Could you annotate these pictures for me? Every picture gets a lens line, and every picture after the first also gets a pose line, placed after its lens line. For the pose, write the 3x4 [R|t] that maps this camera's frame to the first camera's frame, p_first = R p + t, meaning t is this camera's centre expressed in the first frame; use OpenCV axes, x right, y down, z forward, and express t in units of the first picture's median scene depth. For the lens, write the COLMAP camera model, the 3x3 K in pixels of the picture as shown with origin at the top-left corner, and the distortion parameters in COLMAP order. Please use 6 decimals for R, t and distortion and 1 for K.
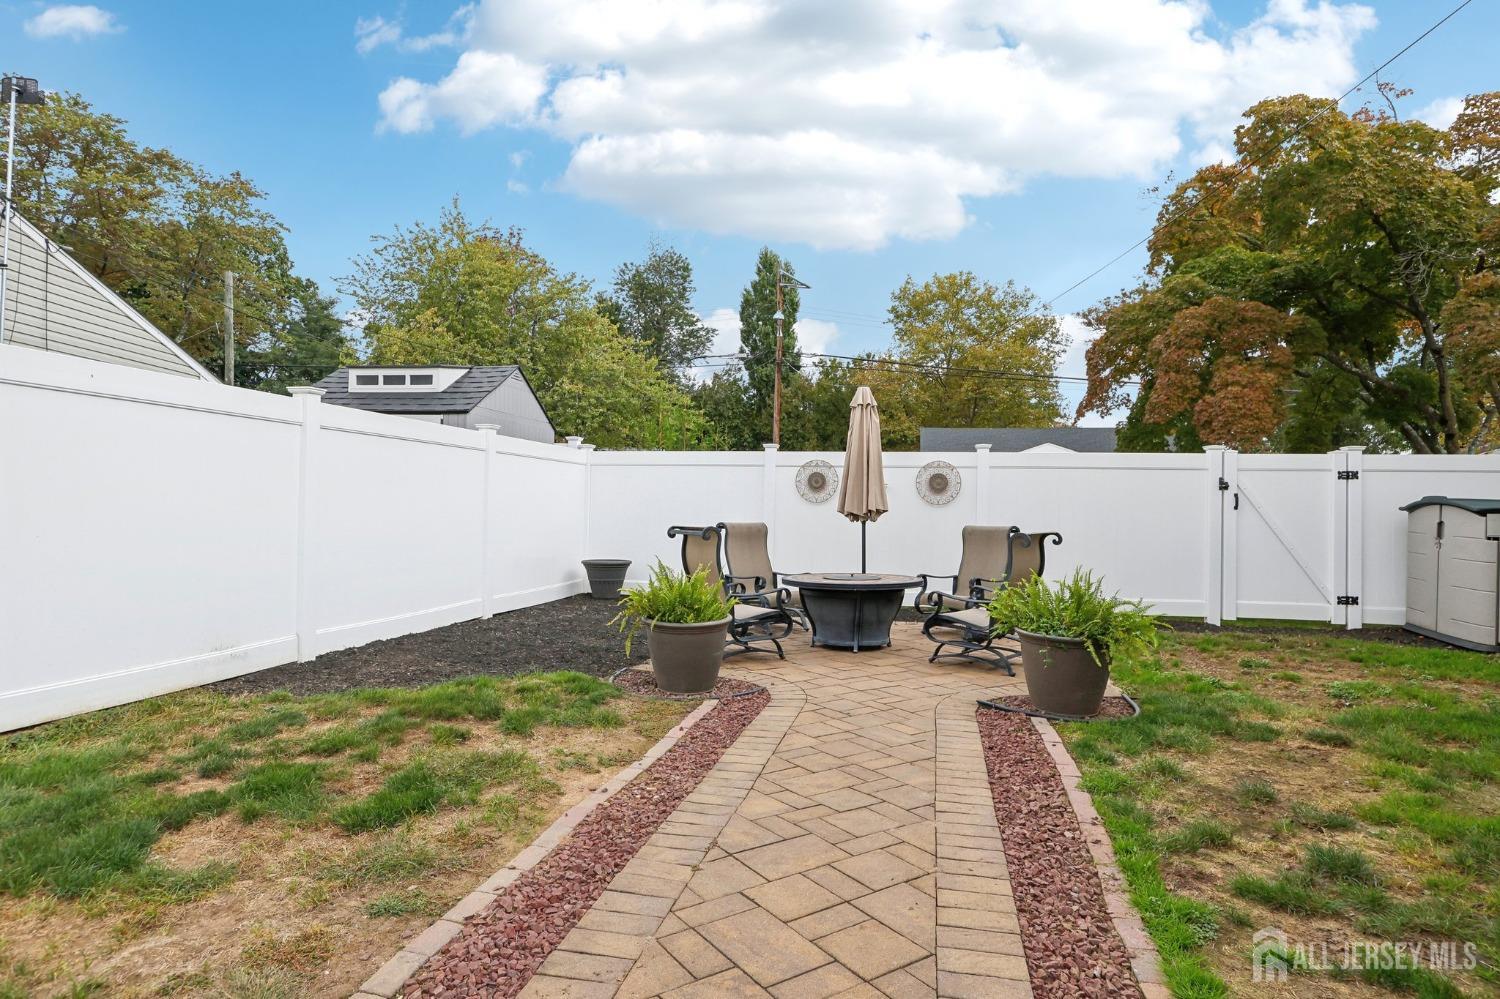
lens RADIAL K [[830.9, 0, 757.3], [0, 830.9, 513.5], [0, 0, 1]] dist [-0.017633, 0.000430]
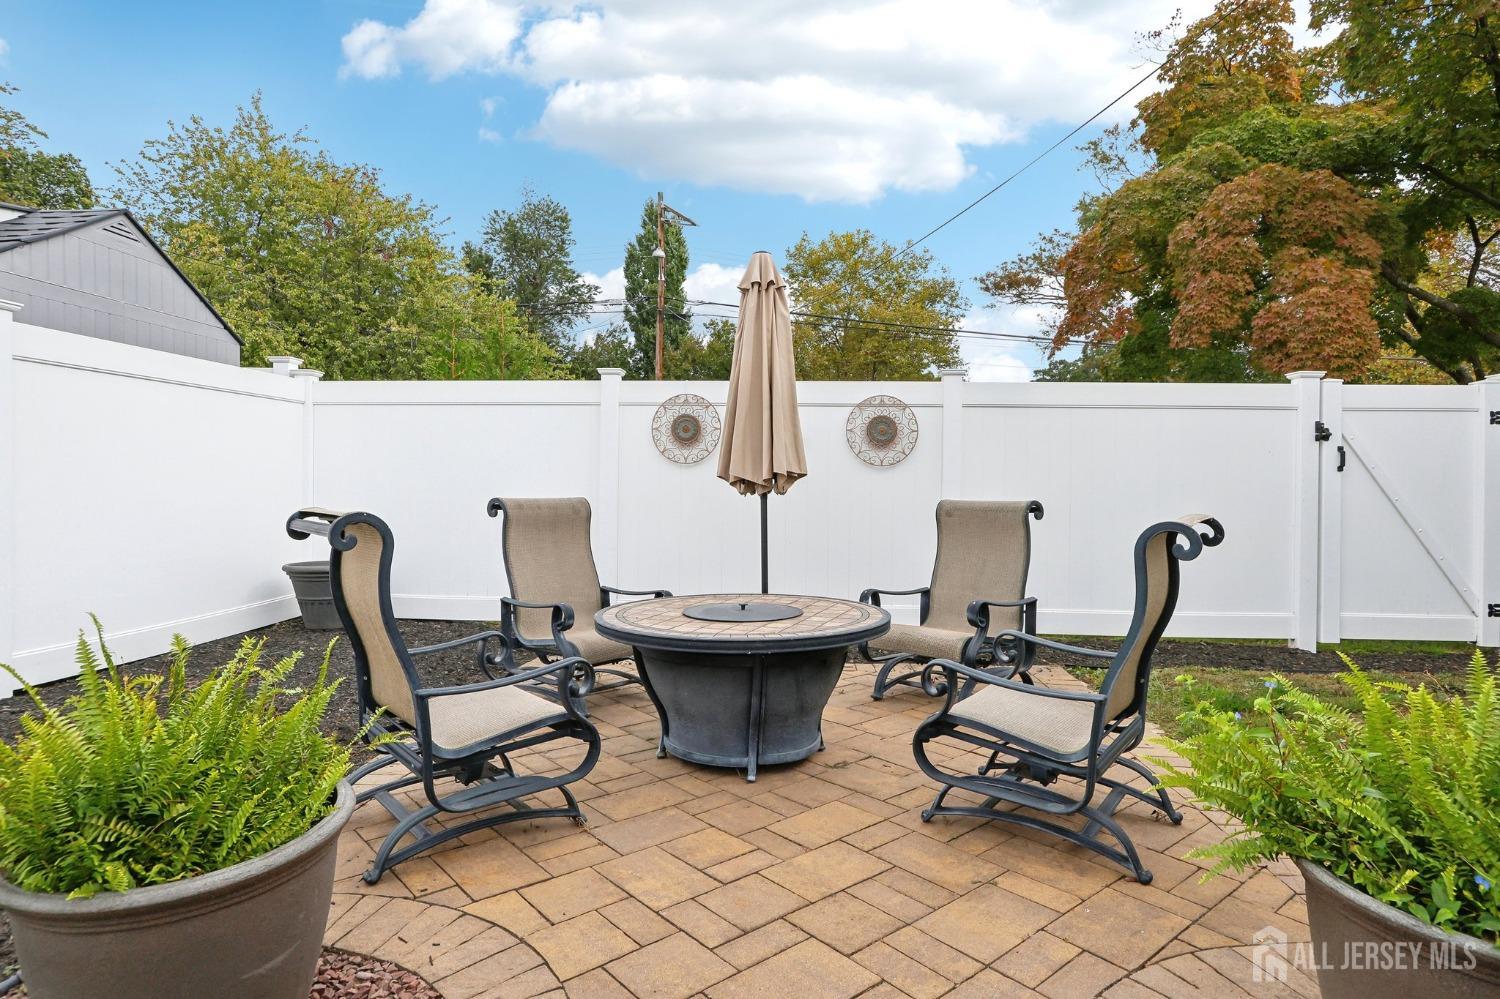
lens RADIAL K [[830.9, 0, 757.3], [0, 830.9, 513.5], [0, 0, 1]] dist [-0.017633, 0.000430]
pose [[0.991937, -0.010246, 0.126316, 0.012948], [0.006008, 0.999408, 0.033880, 0.000858], [-0.126588, -0.032848, 0.991411, 0.109367]]
